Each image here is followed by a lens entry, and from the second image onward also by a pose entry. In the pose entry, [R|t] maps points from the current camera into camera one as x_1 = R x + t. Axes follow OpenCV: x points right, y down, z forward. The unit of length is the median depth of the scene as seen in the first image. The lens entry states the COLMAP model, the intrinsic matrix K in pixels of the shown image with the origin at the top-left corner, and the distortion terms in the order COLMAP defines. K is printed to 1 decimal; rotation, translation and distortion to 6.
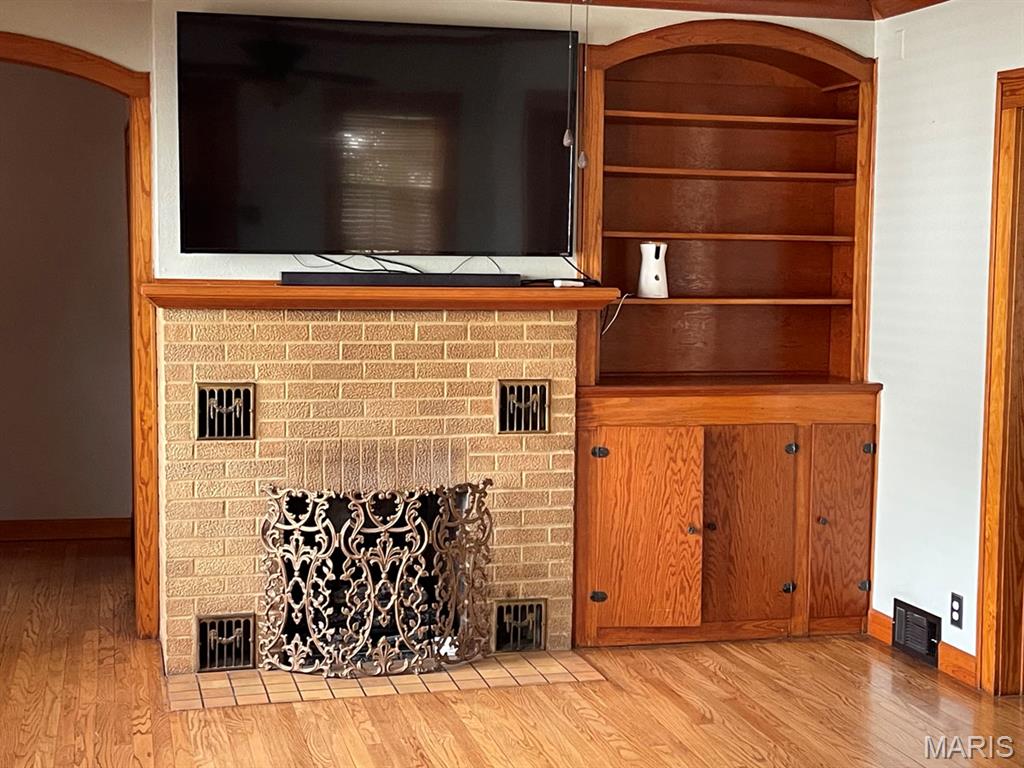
lens RADIAL K [[1536.5, 0, 541.1], [0, 1536.5, 383.1], [0, 0, 1]] dist [0.161132, -0.526188]
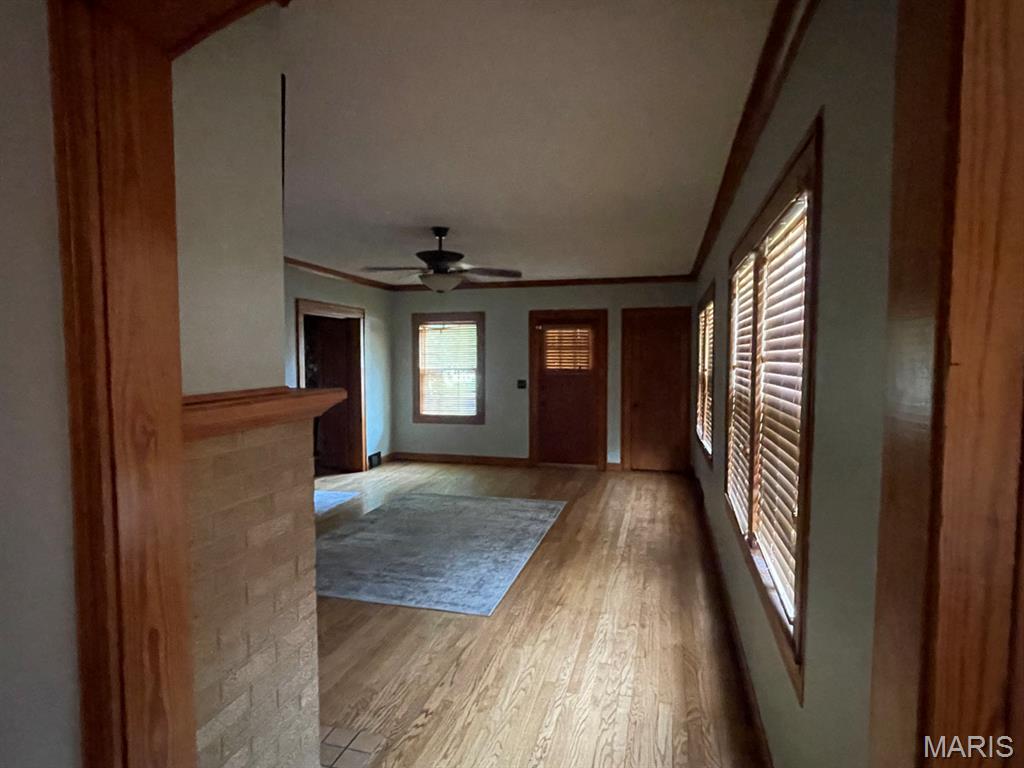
lens RADIAL K [[575.4, 0, 512.0], [0, 575.4, 384.0], [0, 0, 1]] dist [0.030585, -0.000081]
pose [[-0.862935, -0.032268, 0.504284, -0.476056], [0.033737, 0.992053, 0.121212, -0.094055], [-0.504187, 0.121611, -0.854989, 1.148085]]
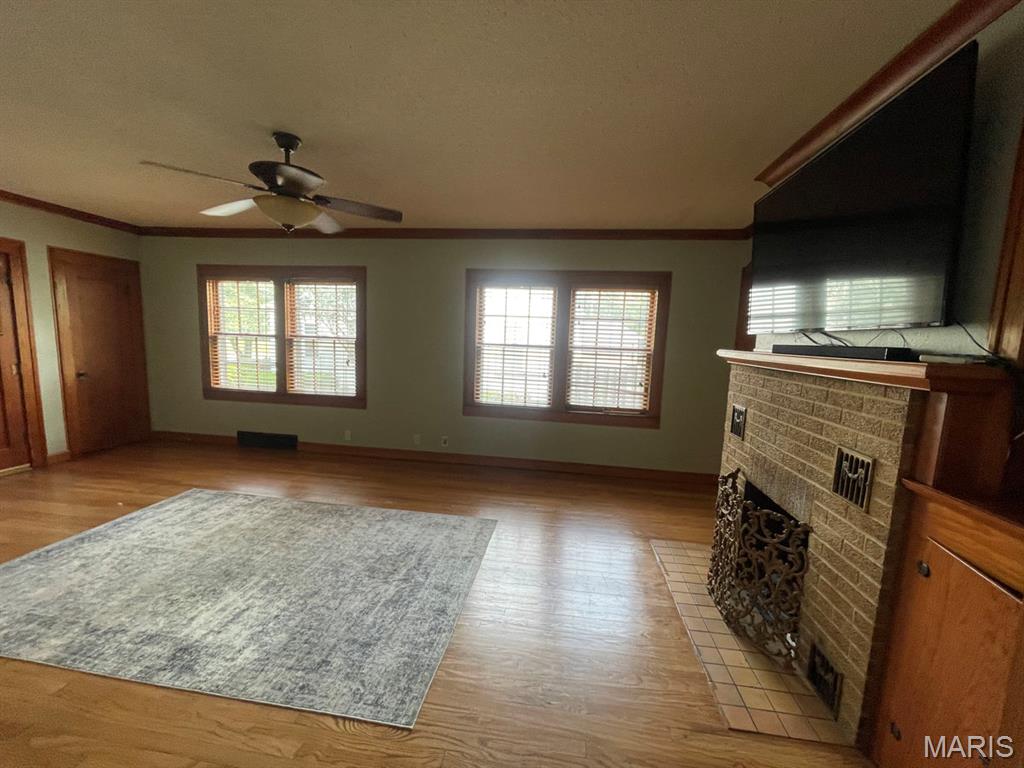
lens RADIAL K [[415.2, 0, 506.5], [0, 415.2, 388.2], [0, 0, 1]] dist [-0.001343, 0.004985]
pose [[-0.402683, 0.082940, -0.911574, 0.325936], [-0.119834, 0.982538, 0.142333, -0.054197], [0.907461, 0.166553, -0.385712, 0.893195]]
